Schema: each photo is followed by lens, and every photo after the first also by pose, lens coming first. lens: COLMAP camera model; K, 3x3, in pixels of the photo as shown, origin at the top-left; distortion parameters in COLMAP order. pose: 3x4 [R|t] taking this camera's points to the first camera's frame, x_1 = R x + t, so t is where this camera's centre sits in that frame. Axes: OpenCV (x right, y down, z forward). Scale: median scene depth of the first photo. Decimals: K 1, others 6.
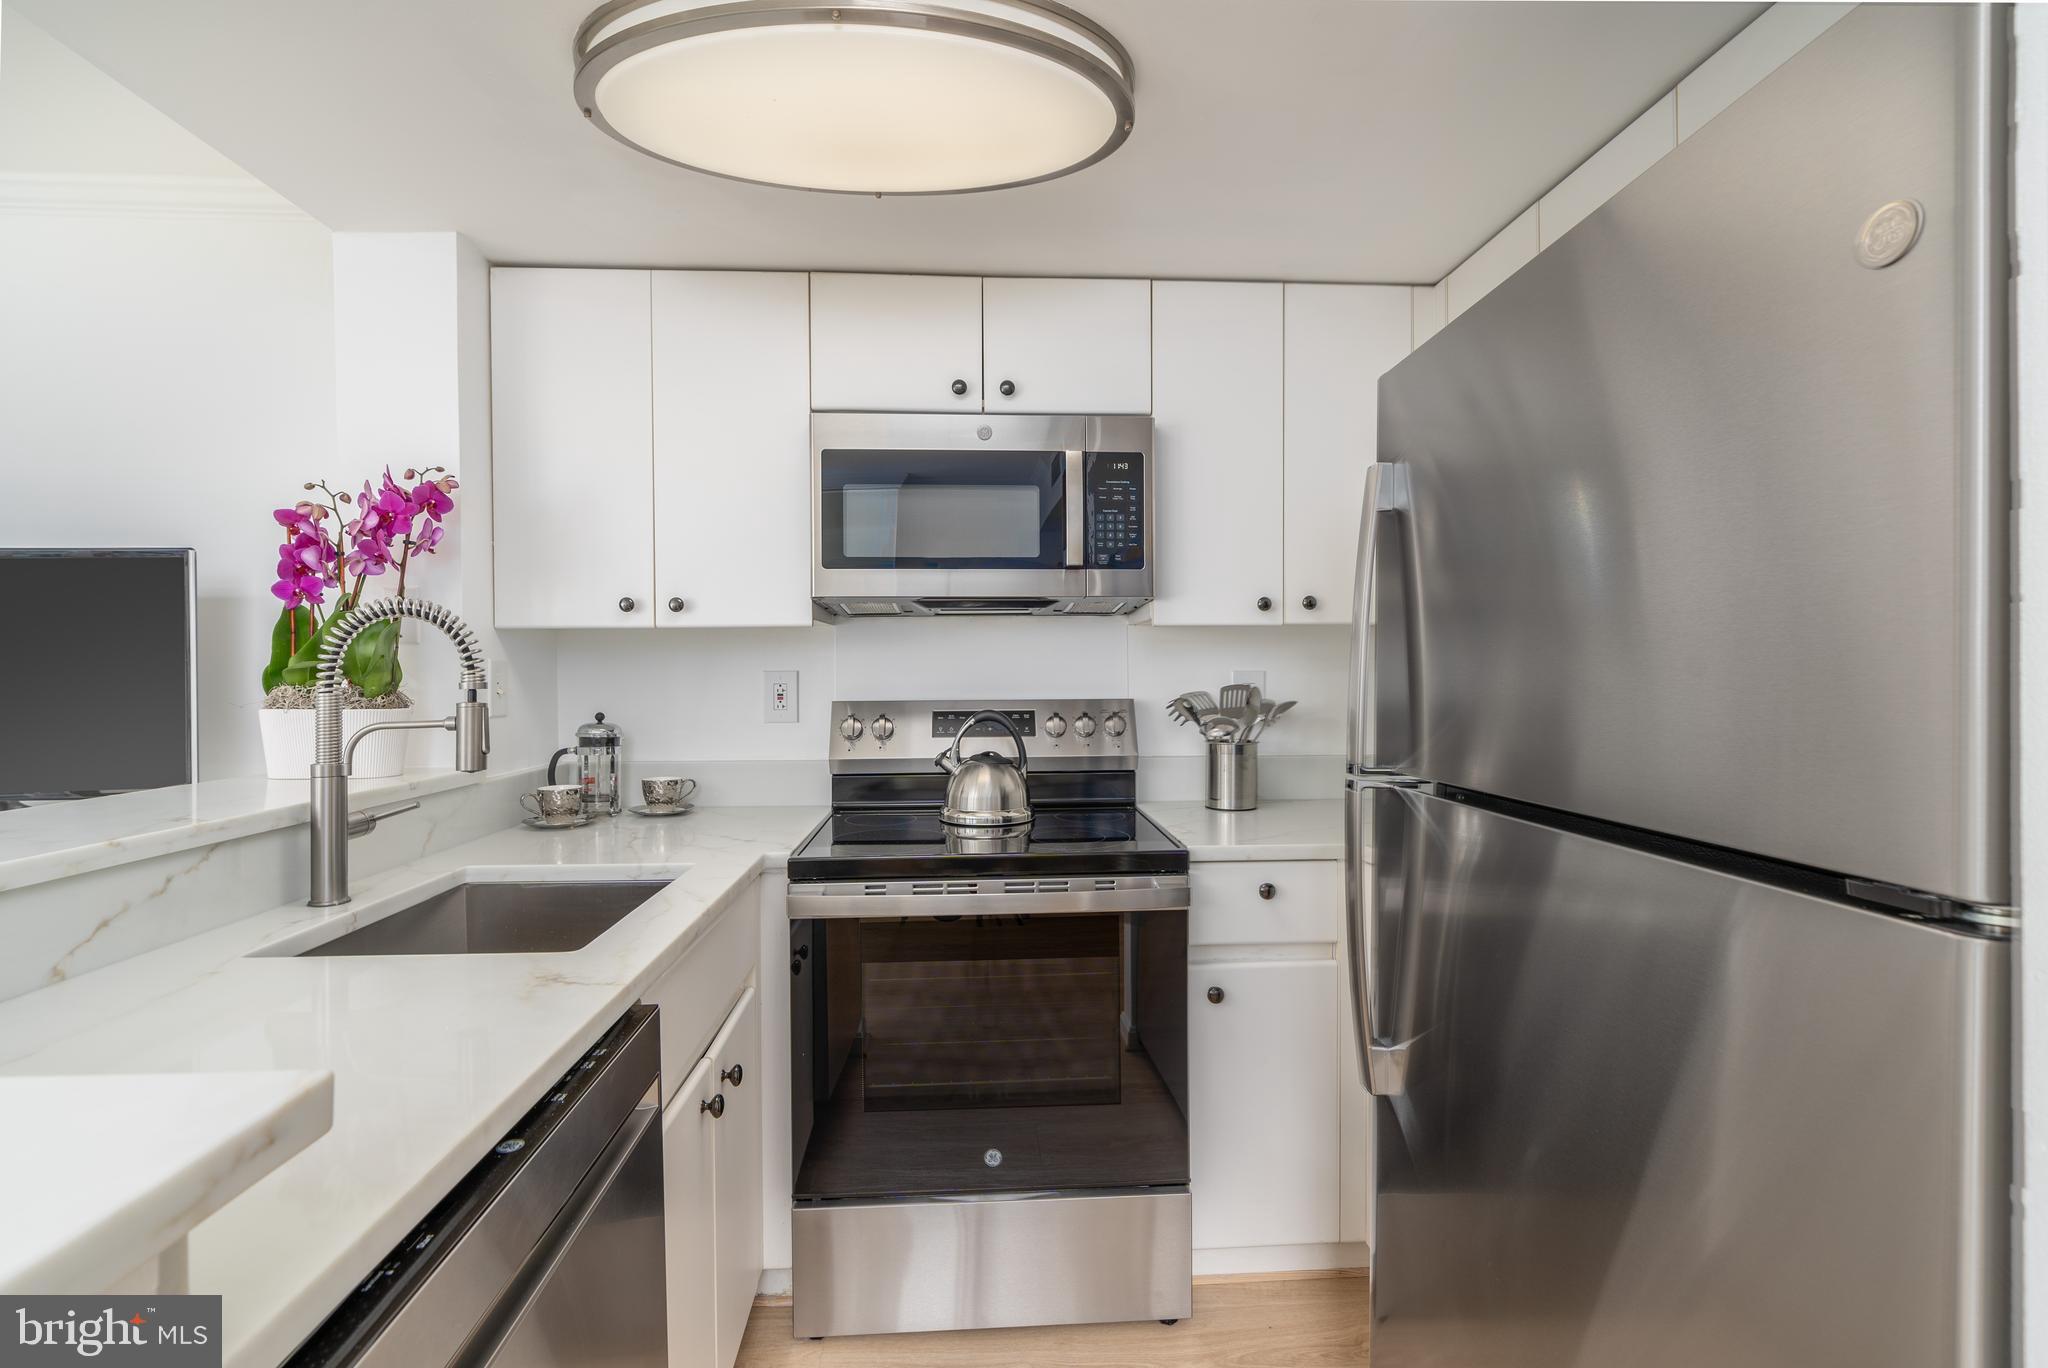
lens RADIAL K [[914.5, 0, 1018.7], [0, 914.5, 678.0], [0, 0, 1]] dist [-0.002746, 0.000733]
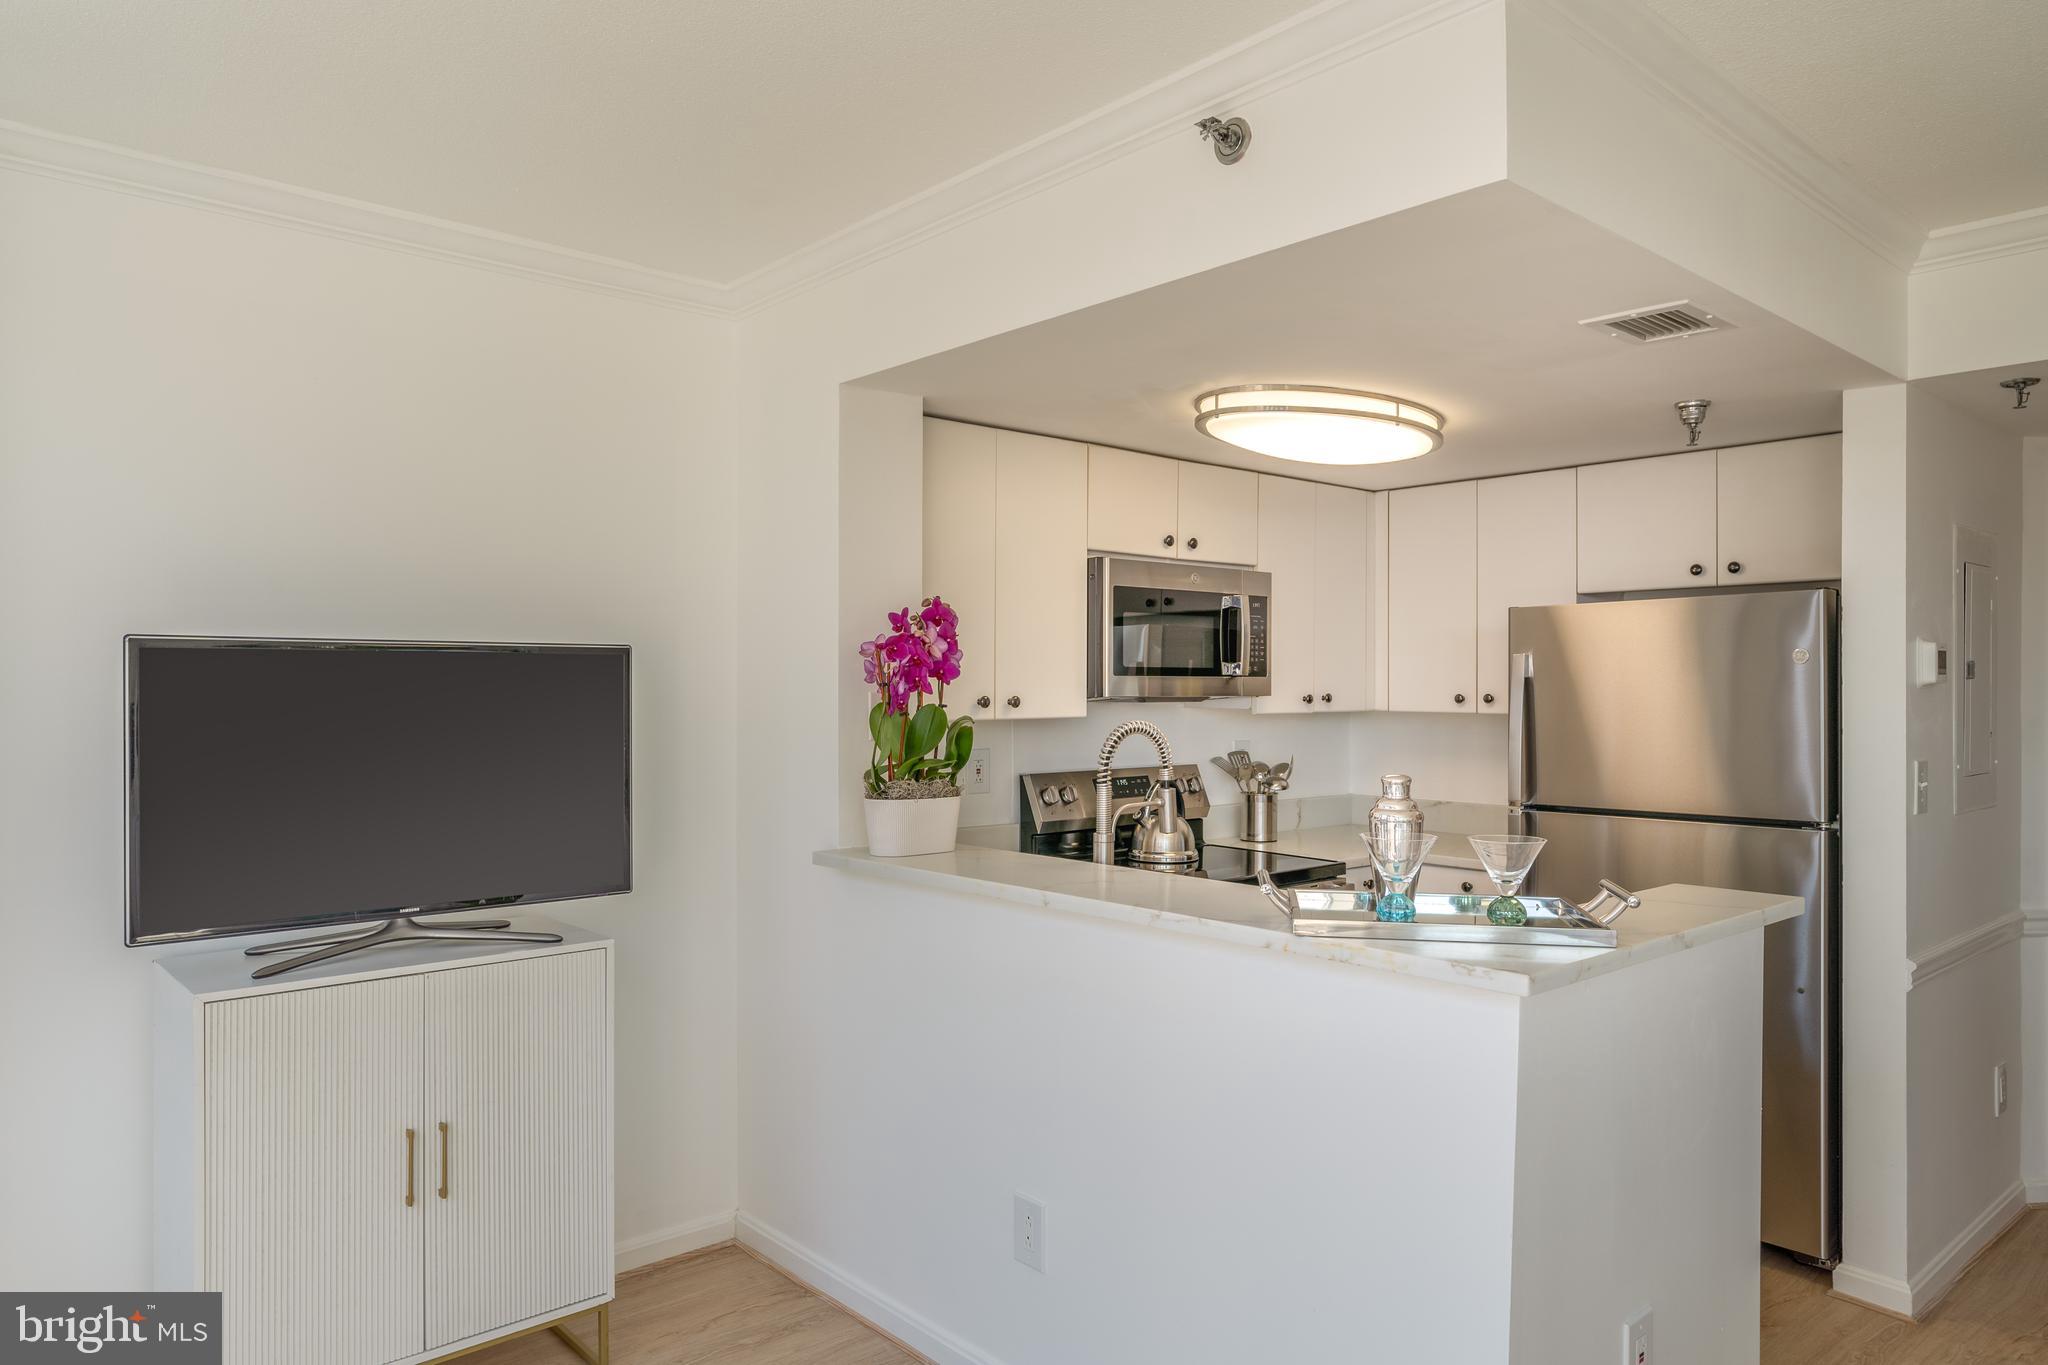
lens RADIAL K [[1318.2, 0, 1024.0], [0, 1318.2, 682.5], [0, 0, 1]] dist [0.003527, 0.000435]
pose [[0.791540, 0.008544, 0.611057, -1.436699], [-0.002284, 0.999937, -0.011024, -0.085110], [-0.611113, 0.007330, 0.791510, -0.413560]]
